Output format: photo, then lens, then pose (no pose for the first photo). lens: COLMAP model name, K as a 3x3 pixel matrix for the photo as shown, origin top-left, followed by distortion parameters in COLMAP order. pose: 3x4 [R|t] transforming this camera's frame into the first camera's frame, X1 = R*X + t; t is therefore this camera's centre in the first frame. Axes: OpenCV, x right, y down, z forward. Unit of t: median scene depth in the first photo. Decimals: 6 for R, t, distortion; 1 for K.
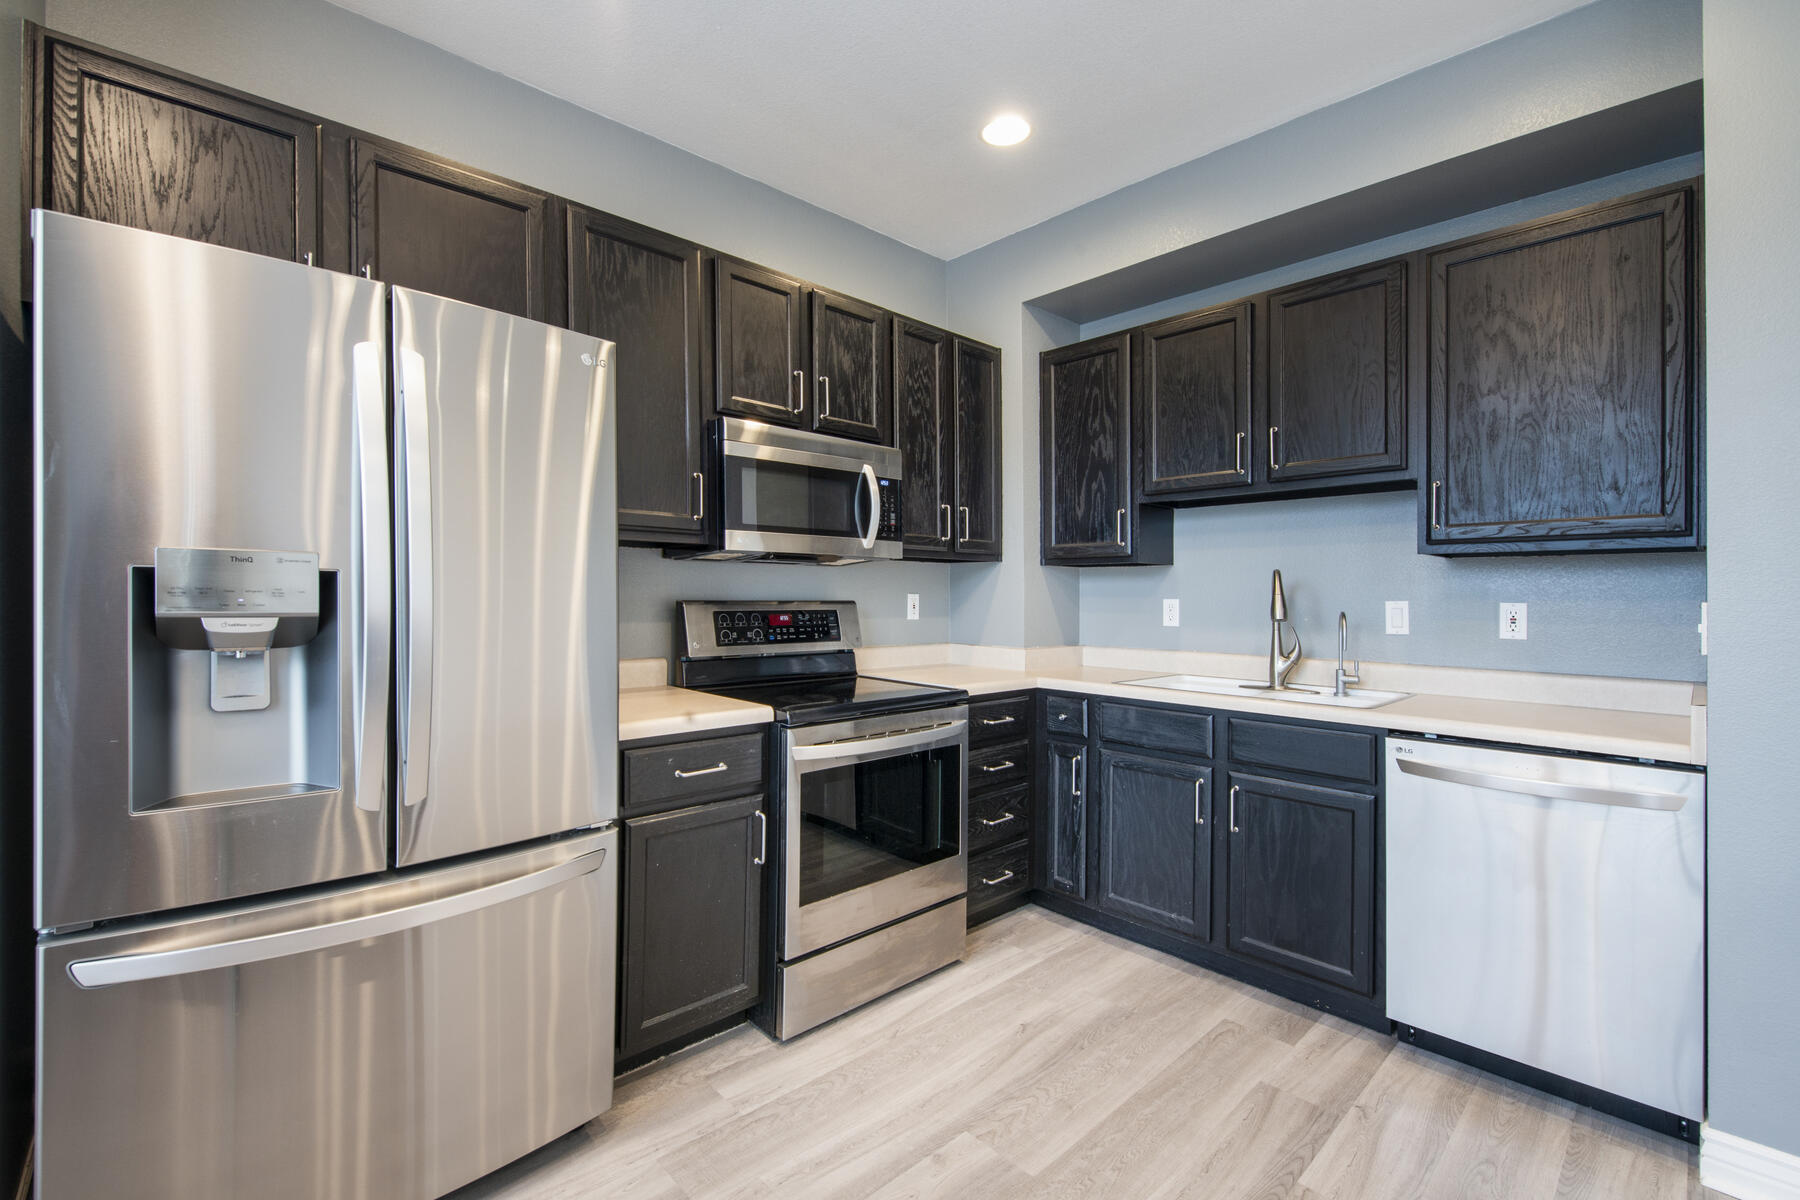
lens RADIAL K [[782.9, 0, 888.9], [0, 782.9, 595.4], [0, 0, 1]] dist [-0.028804, -0.000686]
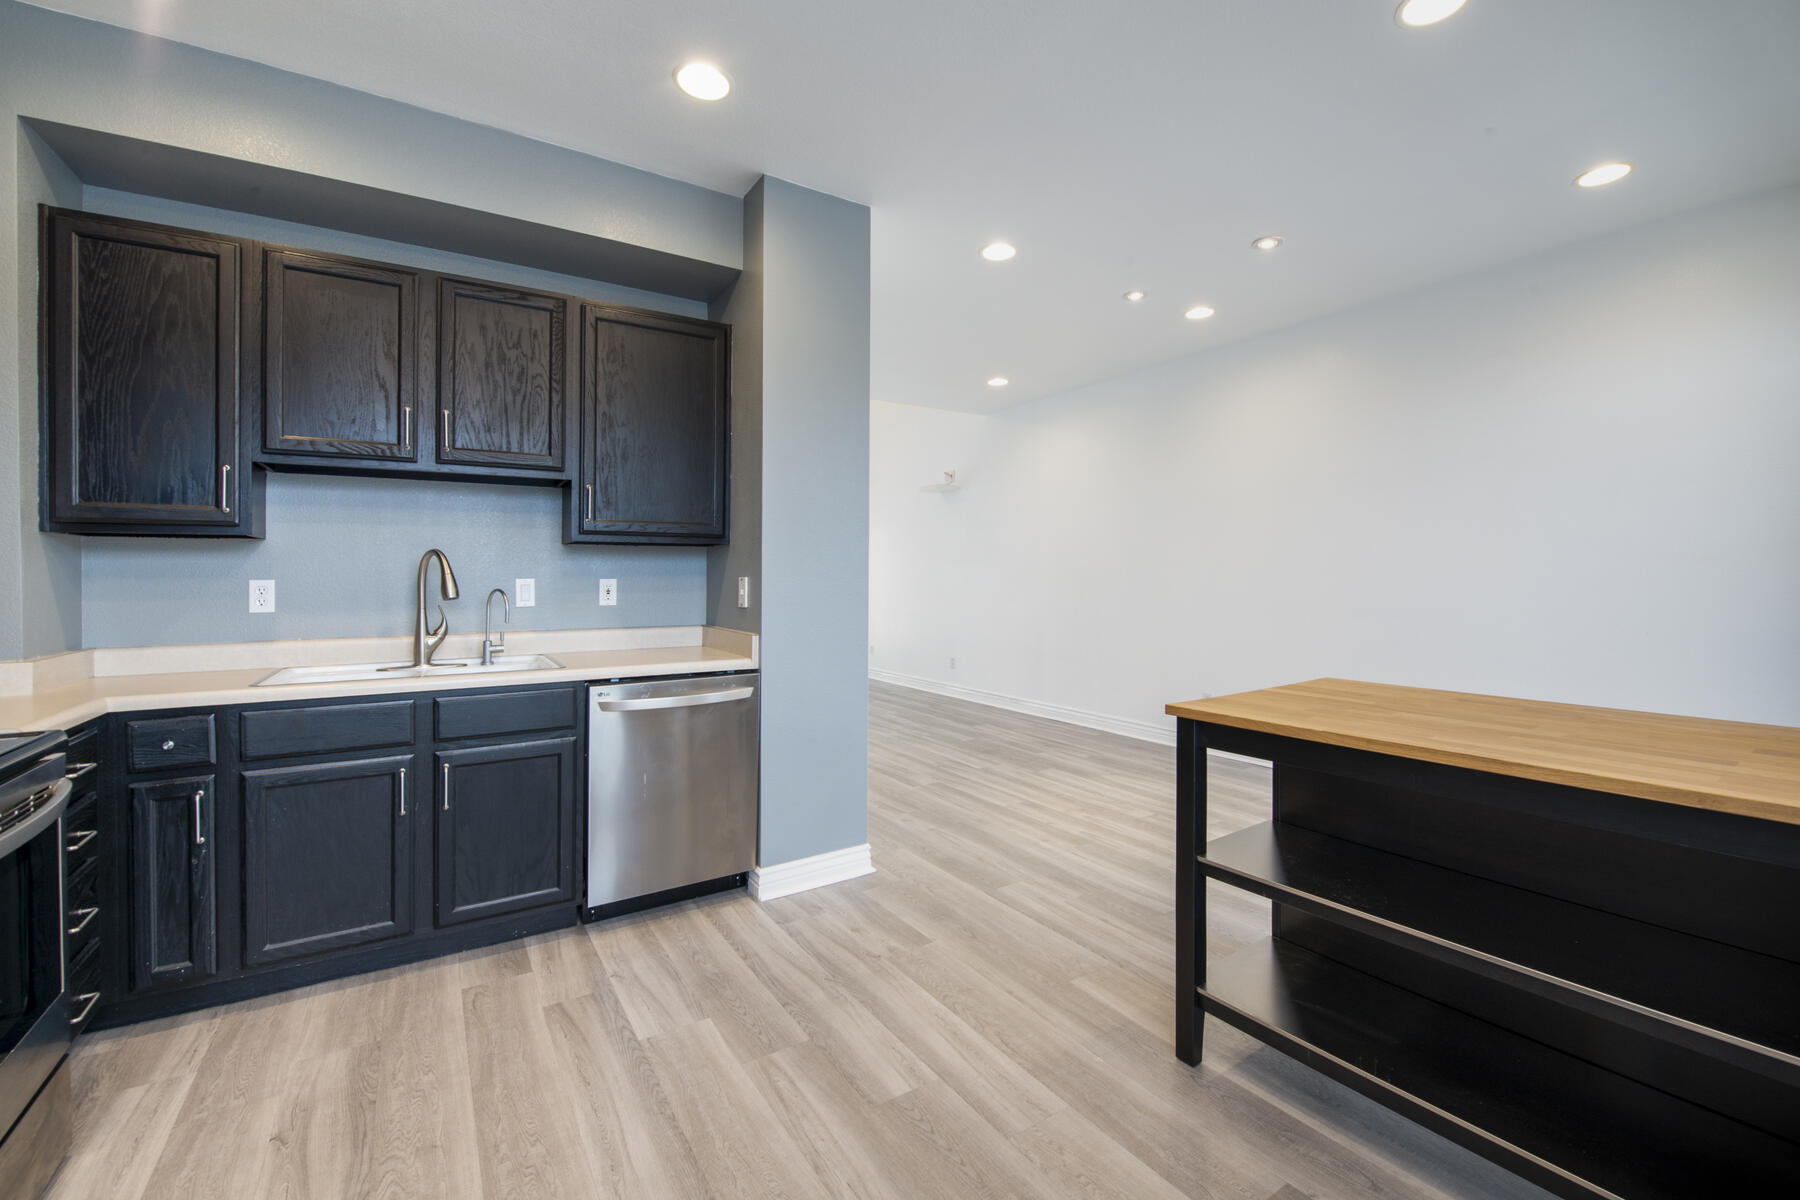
lens RADIAL K [[691.6, 0, 945.2], [0, 691.6, 600.1], [0, 0, 1]] dist [-0.046982, 0.003523]
pose [[0.129637, -0.040947, 0.990716, -0.313231], [0.003672, 0.999160, 0.040815, -0.000138], [-0.991555, -0.001653, 0.129679, 0.238204]]
